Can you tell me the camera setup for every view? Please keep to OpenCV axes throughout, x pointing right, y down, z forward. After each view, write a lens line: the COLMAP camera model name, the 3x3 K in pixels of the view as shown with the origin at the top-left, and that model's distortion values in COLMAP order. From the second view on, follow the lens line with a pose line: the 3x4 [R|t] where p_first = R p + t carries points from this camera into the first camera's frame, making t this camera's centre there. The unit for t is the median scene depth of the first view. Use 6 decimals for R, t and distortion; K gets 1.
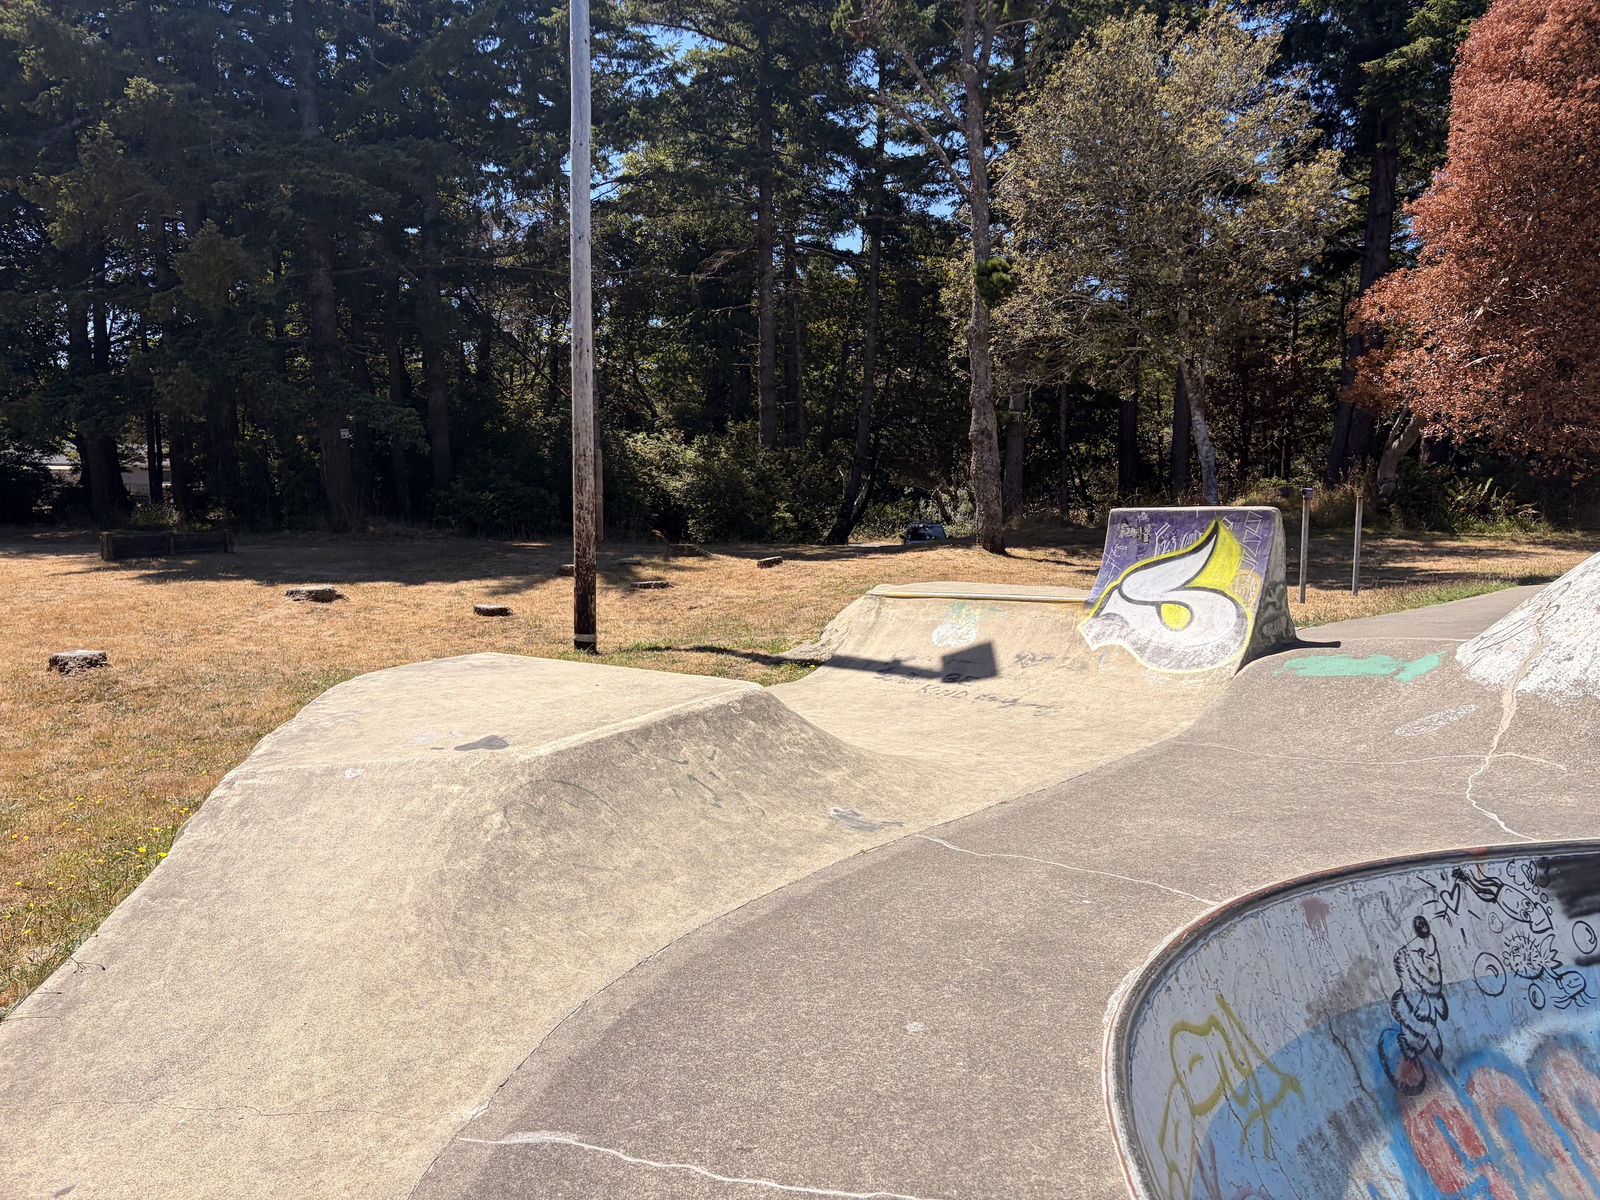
lens RADIAL K [[1181.3, 0, 811.5], [0, 1181.3, 632.3], [0, 0, 1]] dist [0.067389, -0.071455]
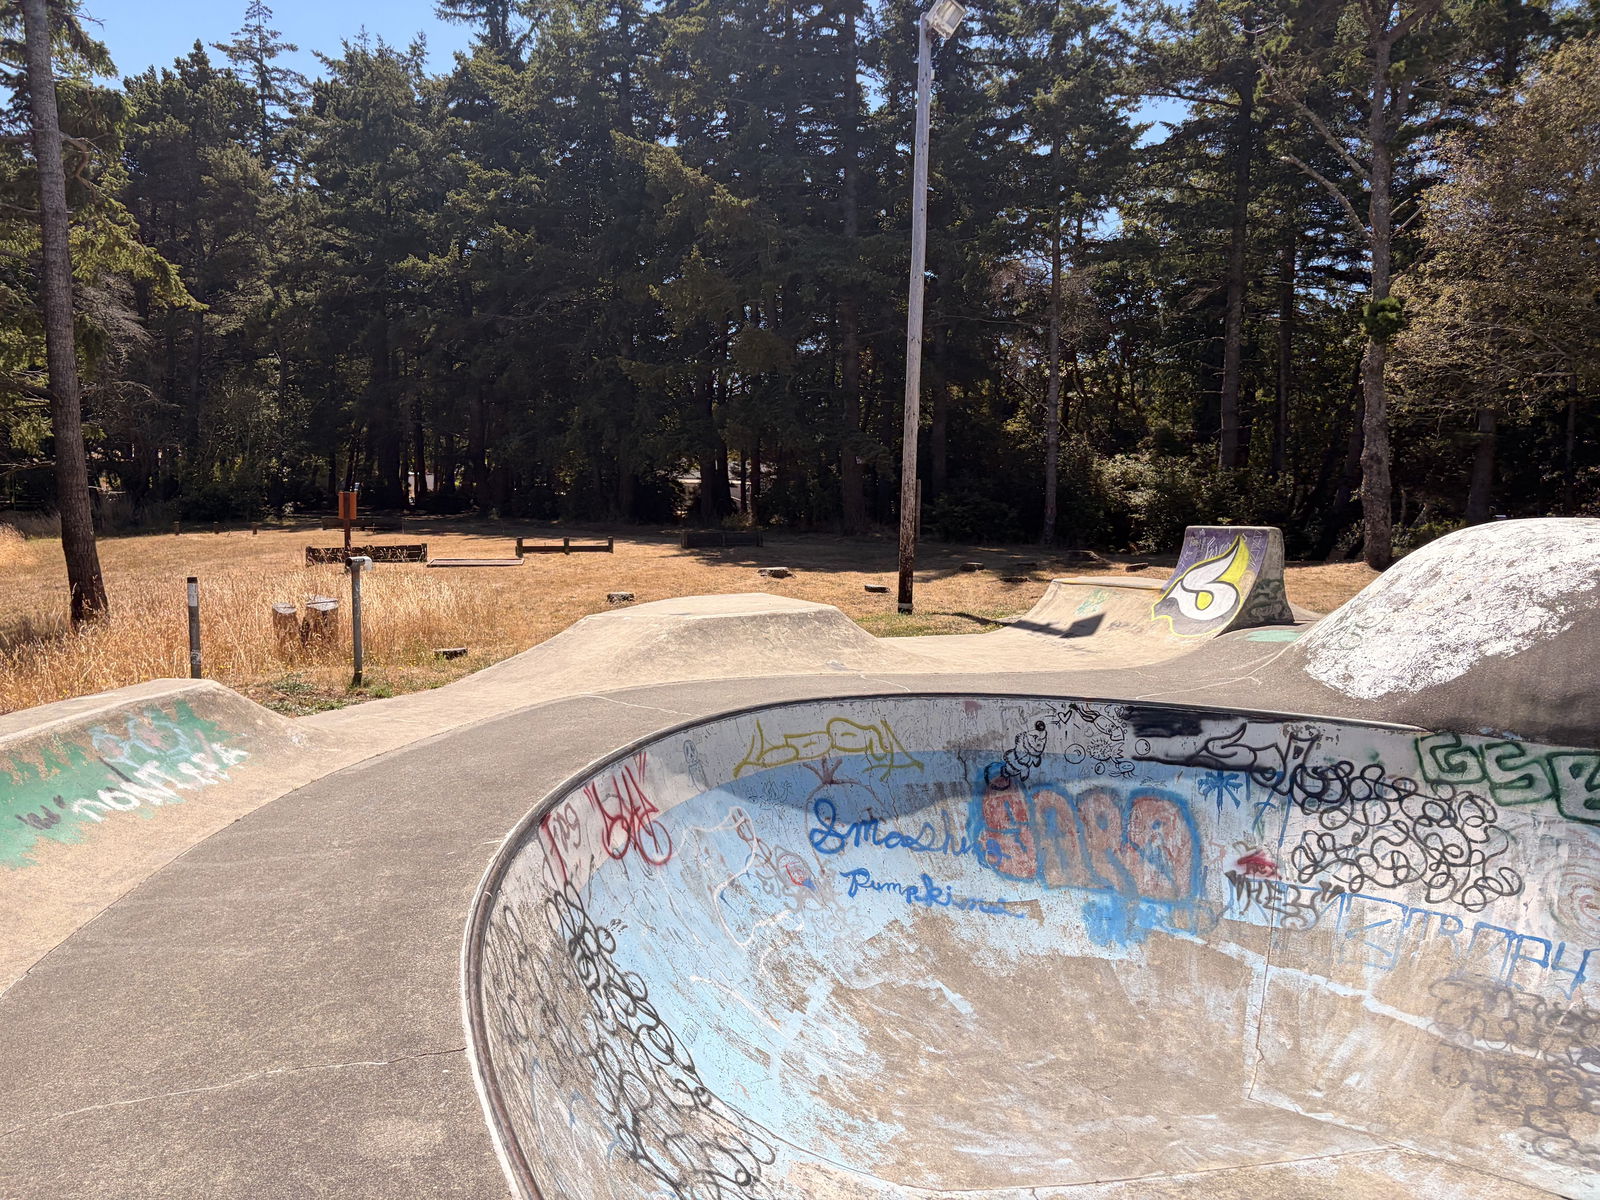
lens RADIAL K [[1181.3, 0, 811.5], [0, 1181.3, 632.3], [0, 0, 1]] dist [0.067389, -0.071455]
pose [[0.881505, 0.067659, -0.467302, 0.561319], [-0.072401, 0.997345, 0.007827, 0.048541], [0.466591, 0.026933, 0.884063, -0.511772]]
